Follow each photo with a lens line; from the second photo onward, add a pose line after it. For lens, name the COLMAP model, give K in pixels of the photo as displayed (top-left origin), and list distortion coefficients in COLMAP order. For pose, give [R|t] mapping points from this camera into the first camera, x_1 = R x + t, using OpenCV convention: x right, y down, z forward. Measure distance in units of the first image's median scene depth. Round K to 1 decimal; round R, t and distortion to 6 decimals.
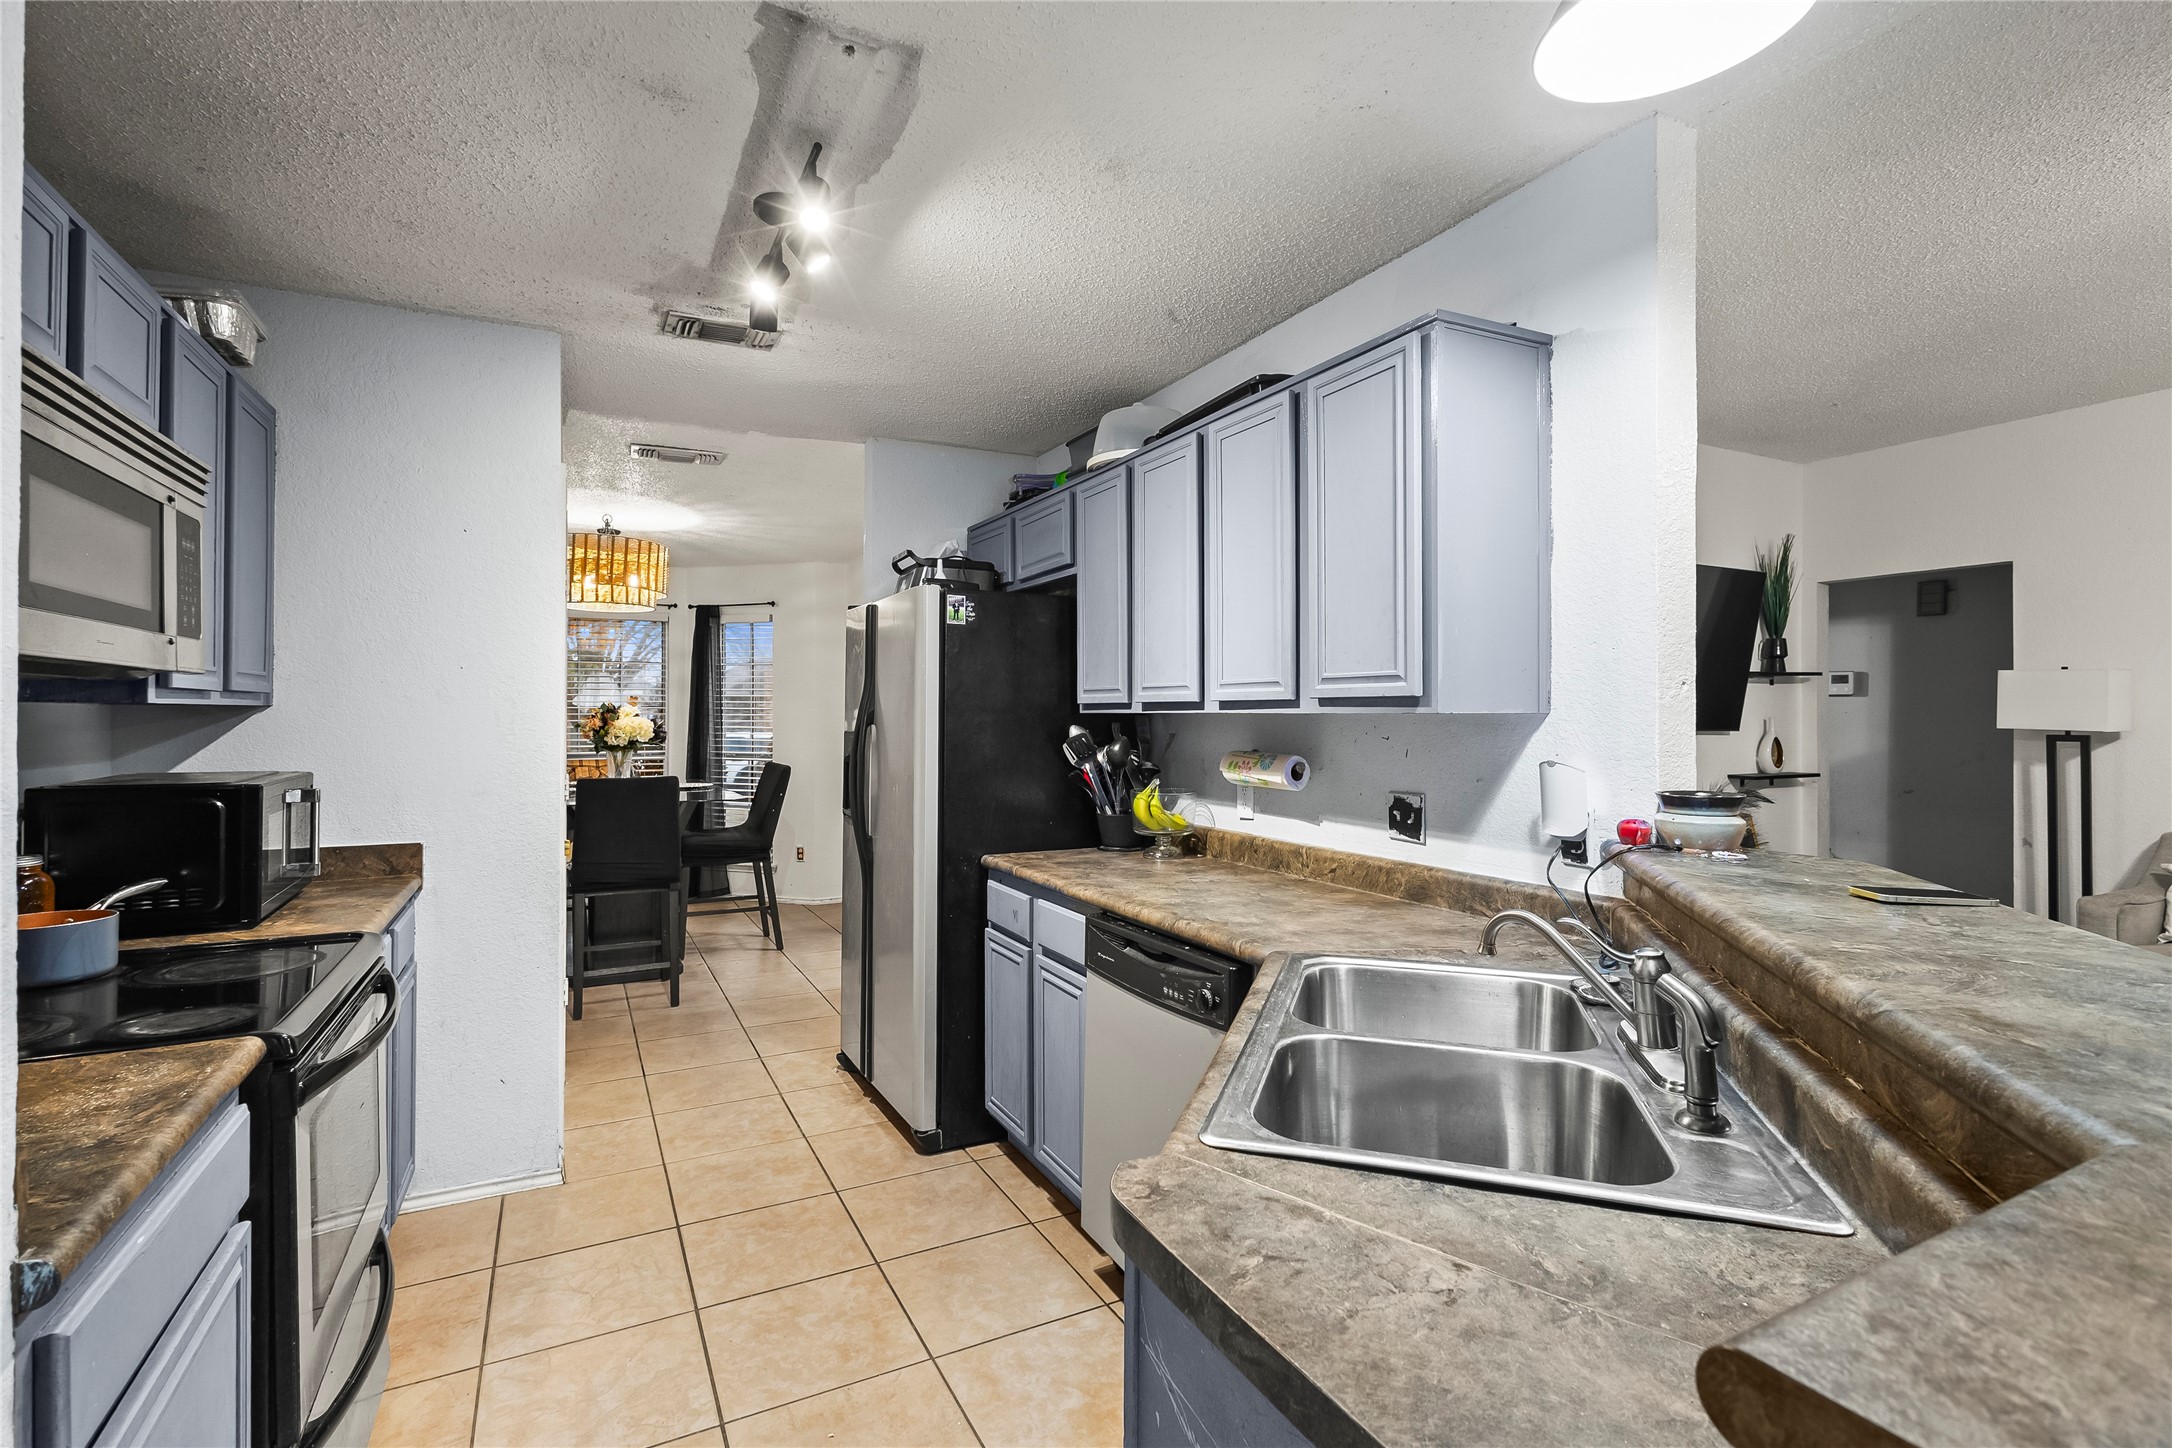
lens RADIAL K [[1005.7, 0, 1086.2], [0, 1005.7, 715.2], [0, 0, 1]] dist [0.008135, 0.000238]
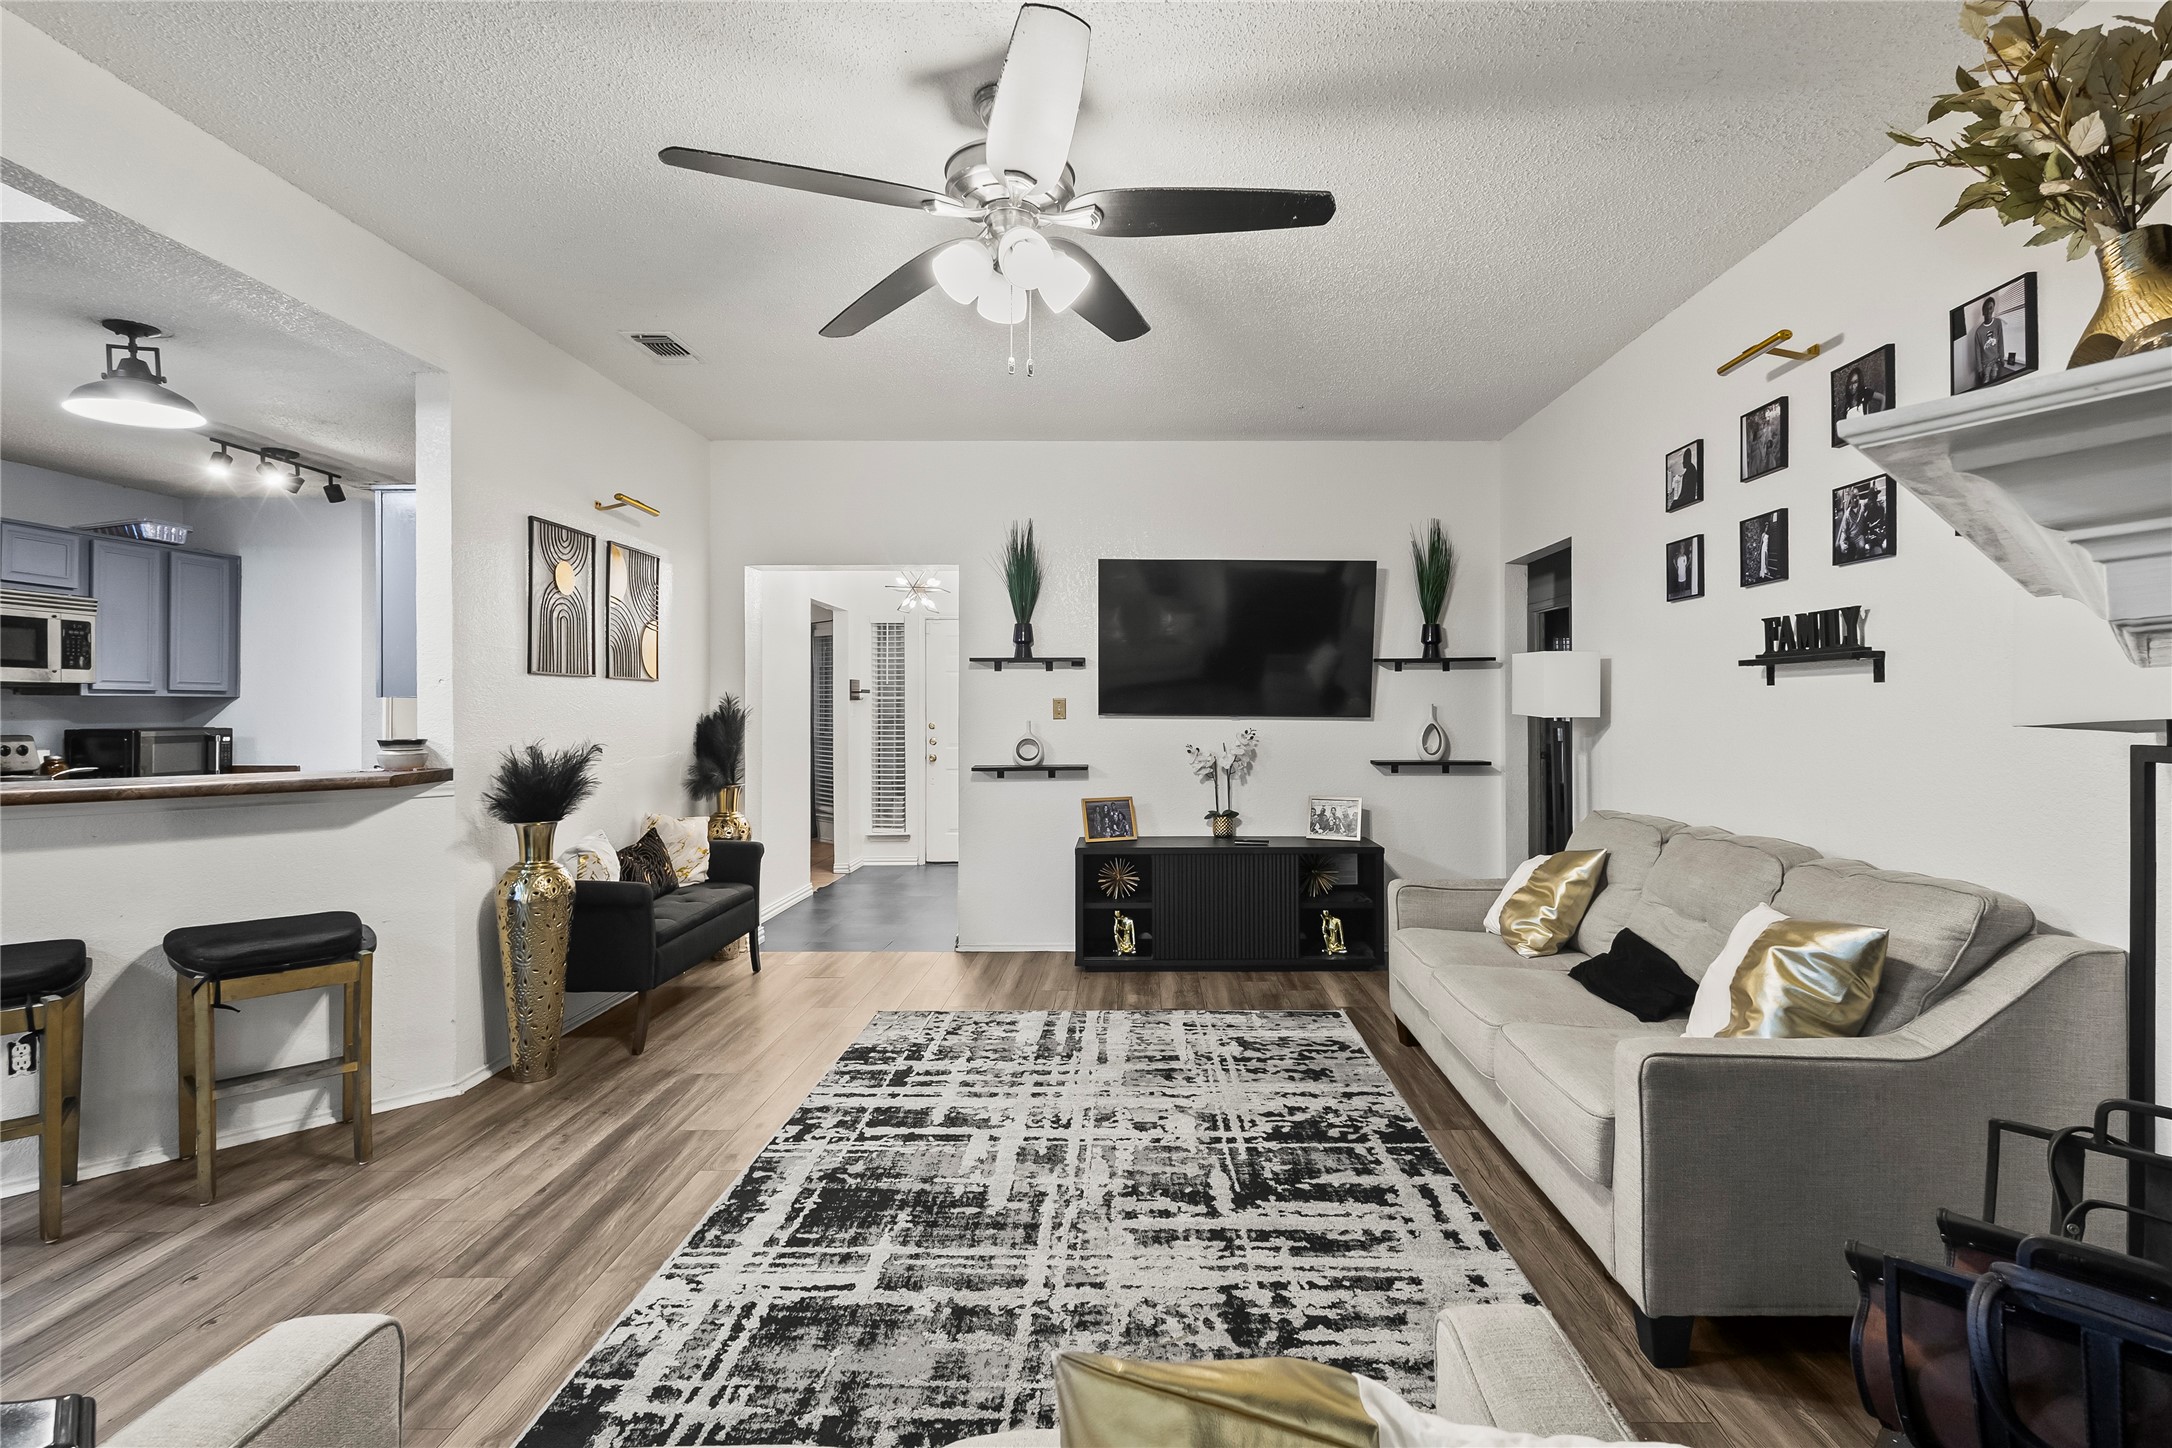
lens RADIAL K [[1018.2, 0, 1139.2], [0, 1018.2, 699.9], [0, 0, 1]] dist [0.008311, -0.000210]
pose [[0.888227, -0.003625, -0.459391, 1.734829], [-0.000043, 0.999968, -0.007974, 0.012586], [0.459405, 0.007102, 0.888199, -0.034971]]
